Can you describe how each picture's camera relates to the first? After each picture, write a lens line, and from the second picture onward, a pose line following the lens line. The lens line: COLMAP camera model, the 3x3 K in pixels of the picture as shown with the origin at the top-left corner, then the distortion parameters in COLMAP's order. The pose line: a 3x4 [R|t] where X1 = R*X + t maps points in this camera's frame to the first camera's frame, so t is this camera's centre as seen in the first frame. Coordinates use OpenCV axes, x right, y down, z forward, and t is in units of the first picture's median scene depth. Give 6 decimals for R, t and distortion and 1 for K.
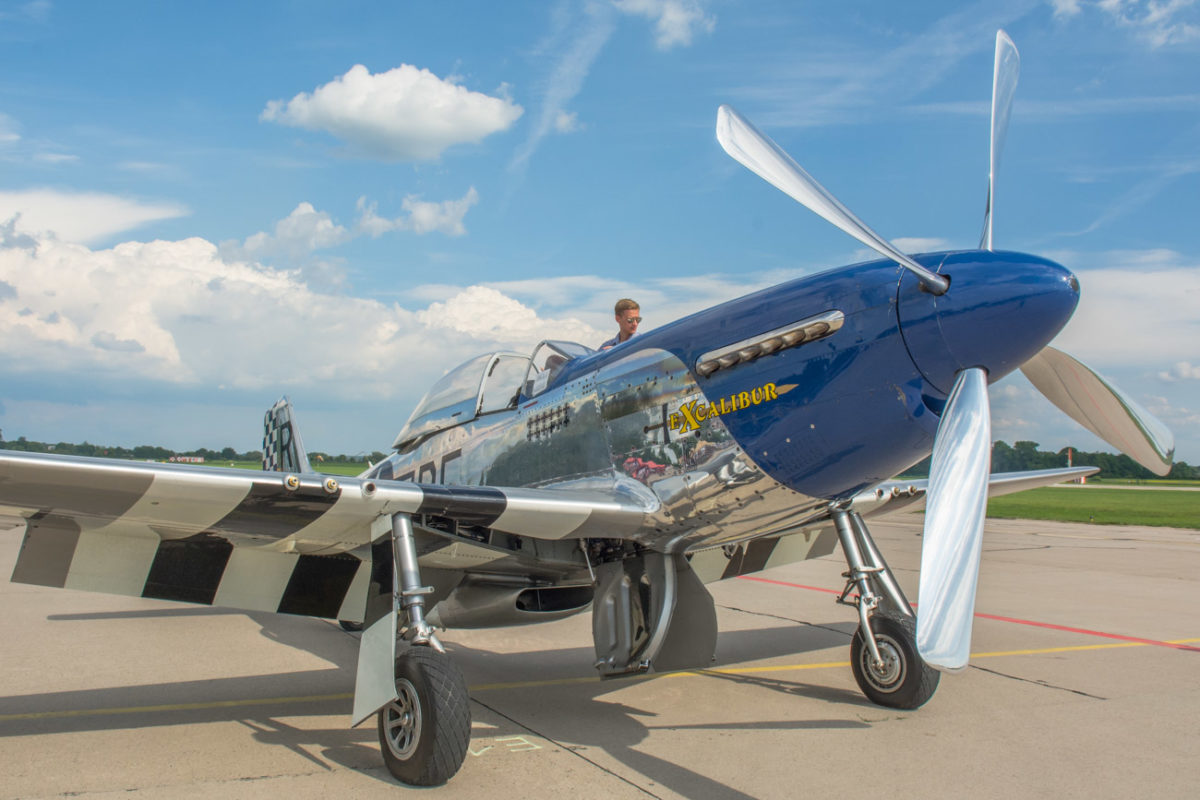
lens RADIAL K [[972.7, 0, 600.2], [0, 972.7, 400.5], [0, 0, 1]] dist [-0.000843, -0.000991]
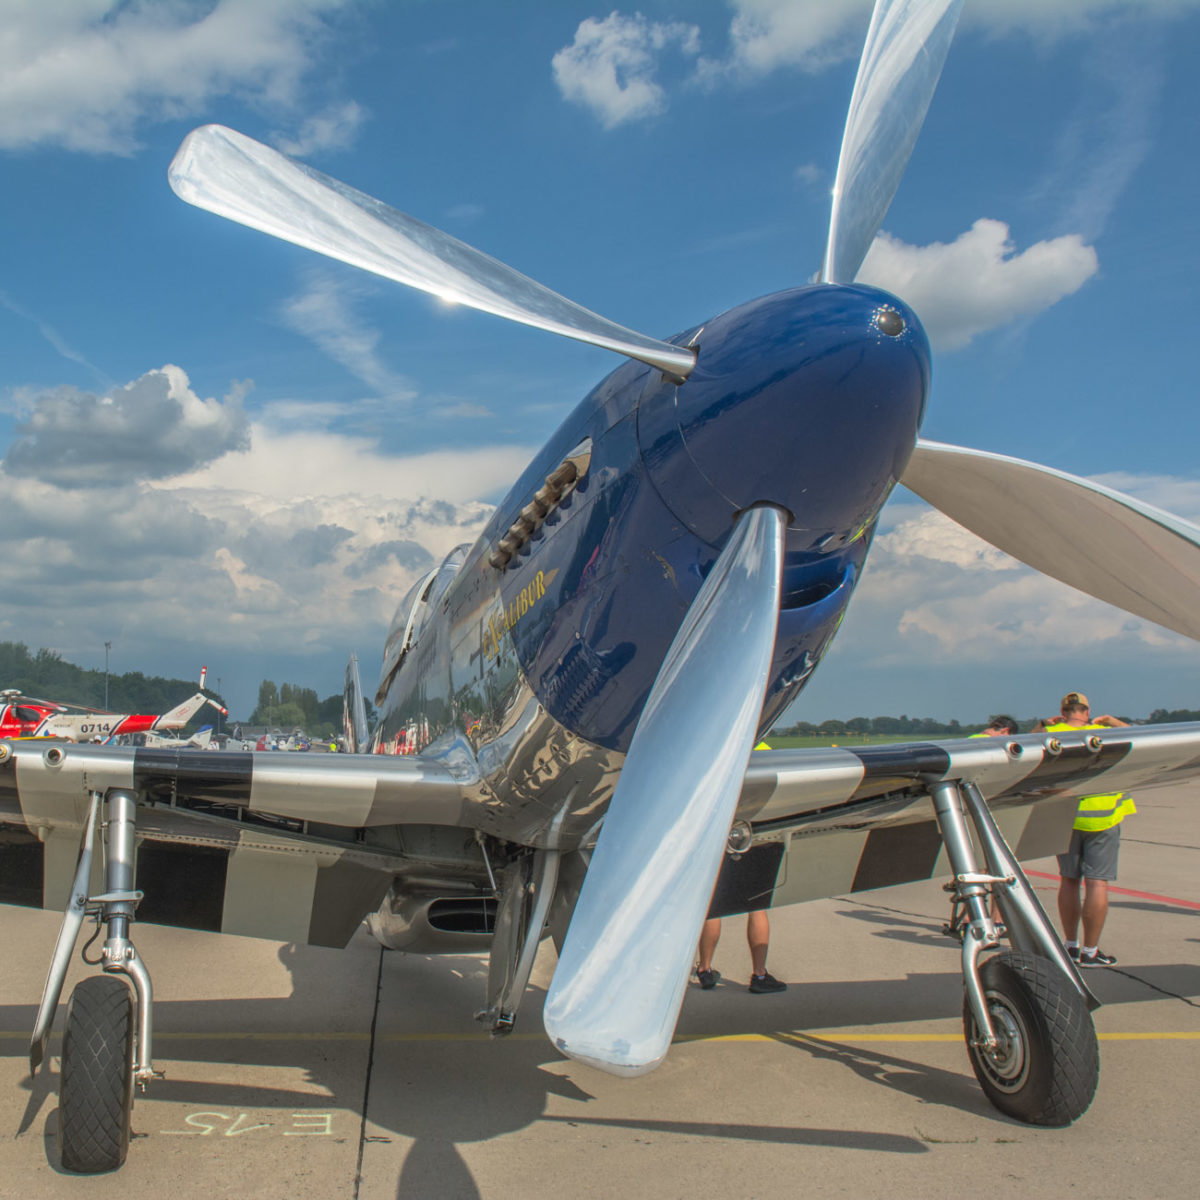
lens RADIAL K [[1254.6, 0, 599.7], [0, 1254.6, 598.6], [0, 0, 1]] dist [-0.020745, 0.000000]
pose [[0.910883, -0.073856, -0.406002, 0.390317], [0.055880, 0.996867, -0.055973, 0.033518], [0.408864, 0.028298, 0.912157, 0.209391]]
